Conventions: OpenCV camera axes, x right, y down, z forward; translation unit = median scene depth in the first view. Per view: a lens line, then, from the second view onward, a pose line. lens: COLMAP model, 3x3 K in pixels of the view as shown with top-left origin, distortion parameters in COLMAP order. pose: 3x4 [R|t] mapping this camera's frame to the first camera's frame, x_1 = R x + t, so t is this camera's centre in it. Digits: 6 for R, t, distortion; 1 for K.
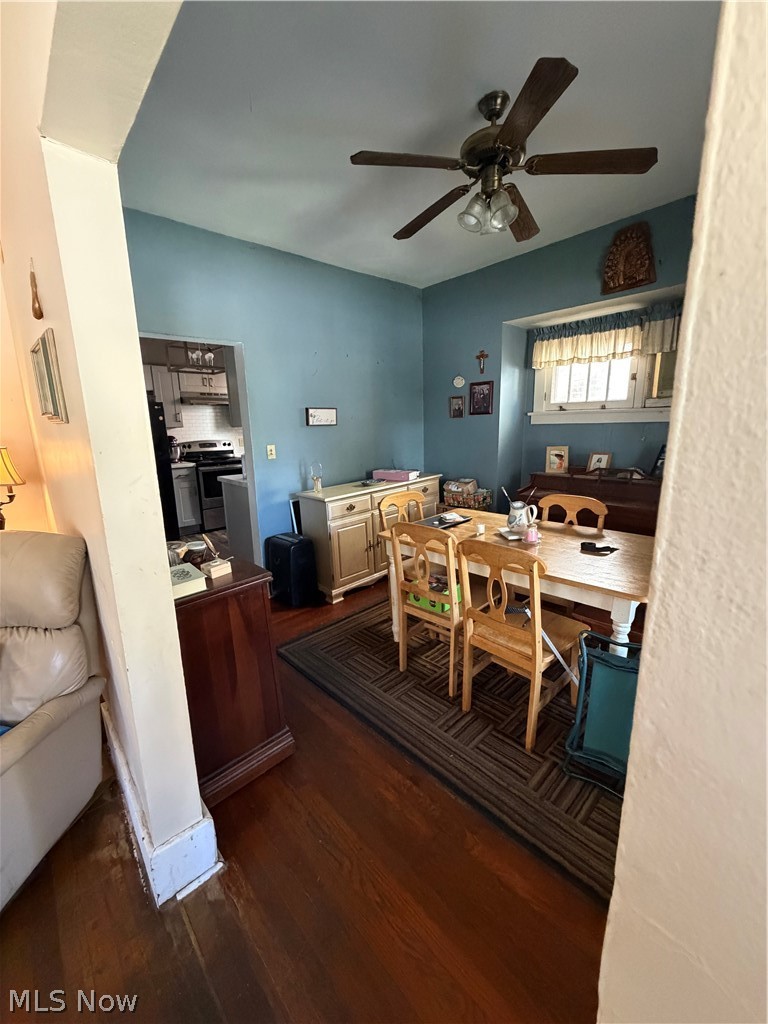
lens RADIAL K [[408.0, 0, 384.4], [0, 408.0, 507.7], [0, 0, 1]] dist [-0.000702, 0.000348]
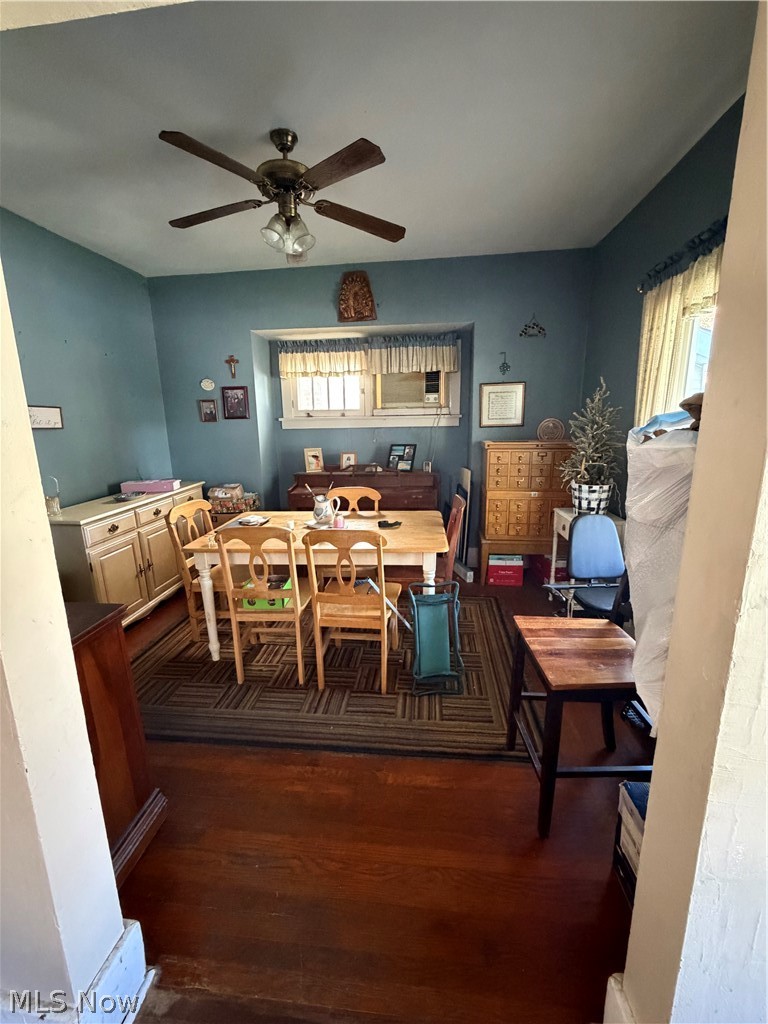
lens RADIAL K [[408.0, 0, 384.4], [0, 408.0, 507.7], [0, 0, 1]] dist [-0.000702, 0.000348]
pose [[0.757164, -0.119603, 0.642182, -0.202844], [0.130362, 0.990986, 0.030863, 0.004411], [-0.640085, 0.060348, 0.765931, 0.019689]]
